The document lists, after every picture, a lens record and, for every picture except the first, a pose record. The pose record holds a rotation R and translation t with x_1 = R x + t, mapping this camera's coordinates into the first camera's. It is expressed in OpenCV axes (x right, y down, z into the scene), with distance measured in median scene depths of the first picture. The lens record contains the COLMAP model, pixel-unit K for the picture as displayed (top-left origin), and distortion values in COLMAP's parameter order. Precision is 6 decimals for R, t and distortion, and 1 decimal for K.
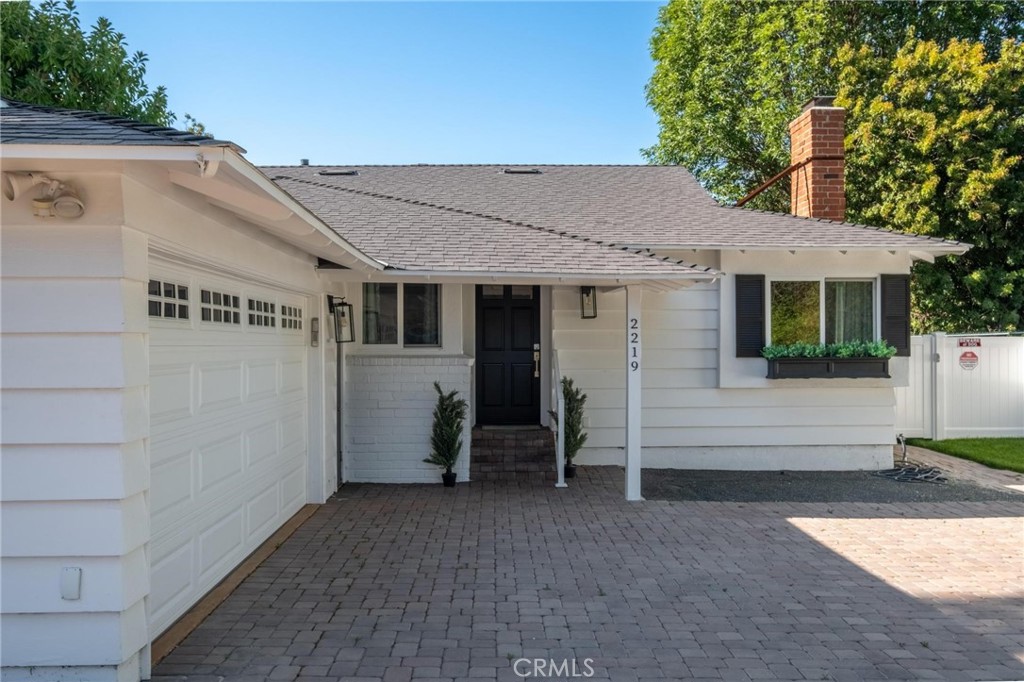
lens RADIAL K [[871.2, 0, 512.0], [0, 871.2, 341.0], [0, 0, 1]] dist [-0.003849, 0.006281]
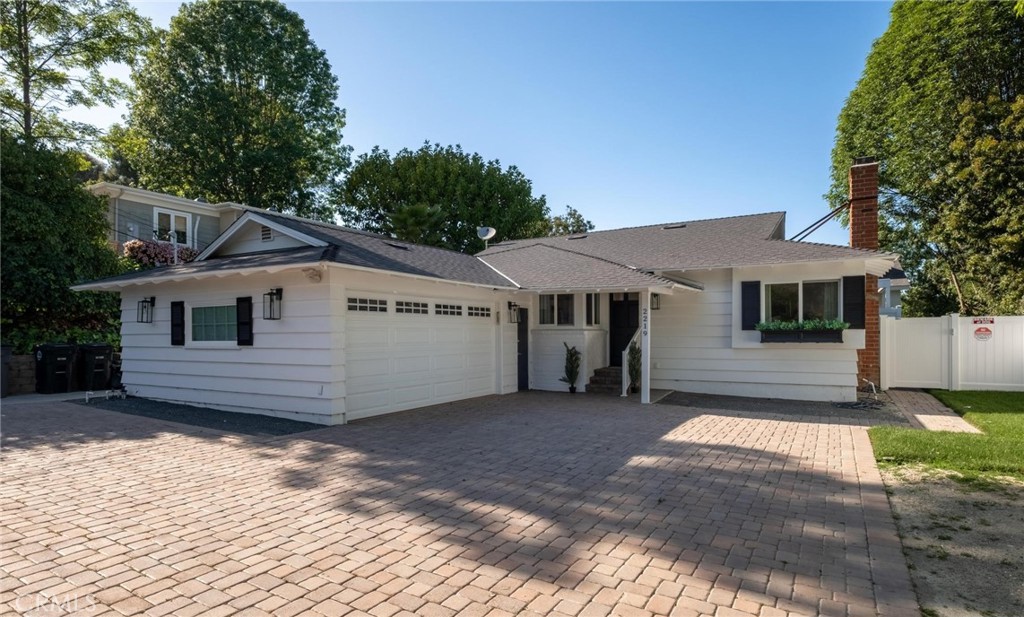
lens RADIAL K [[538.3, 0, 511.2], [0, 538.3, 338.6], [0, 0, 1]] dist [0.002282, 0.000331]
pose [[0.851543, 0.004730, -0.524263, 0.423149], [0.003781, 0.999878, 0.015162, 0.017487], [0.524271, -0.014893, 0.851421, -0.135700]]
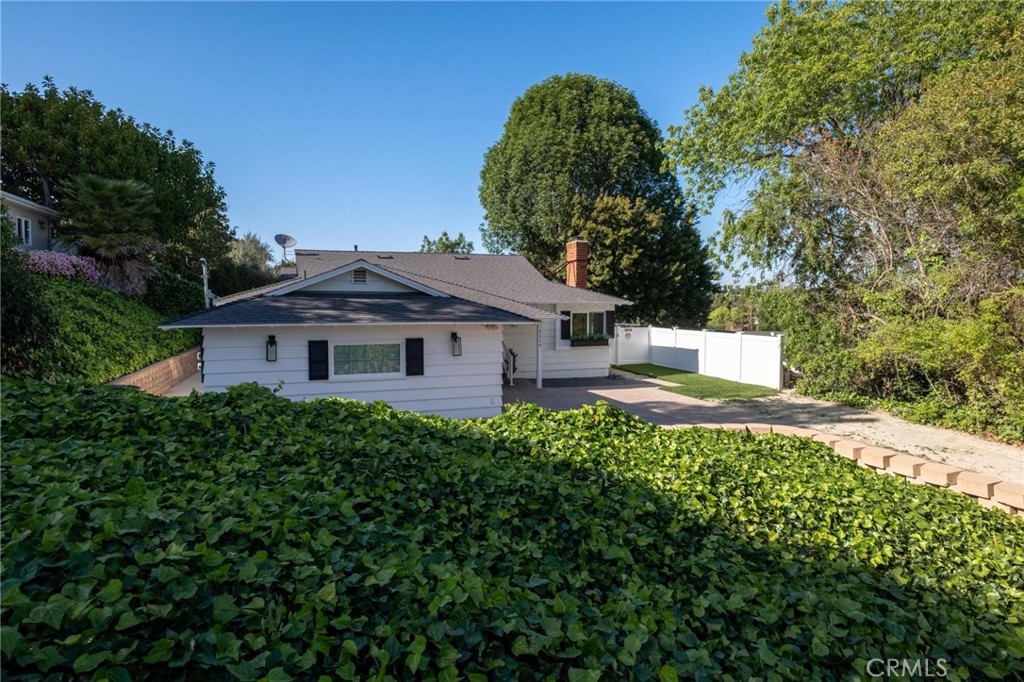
lens RADIAL K [[576.6, 0, 512.0], [0, 576.6, 341.0], [0, 0, 1]] dist [-0.037700, -0.000251]
pose [[0.947166, -0.016865, 0.320300, -0.508908], [-0.004153, 0.997888, 0.064822, -0.099325], [-0.320717, -0.062727, 0.945096, -0.757723]]
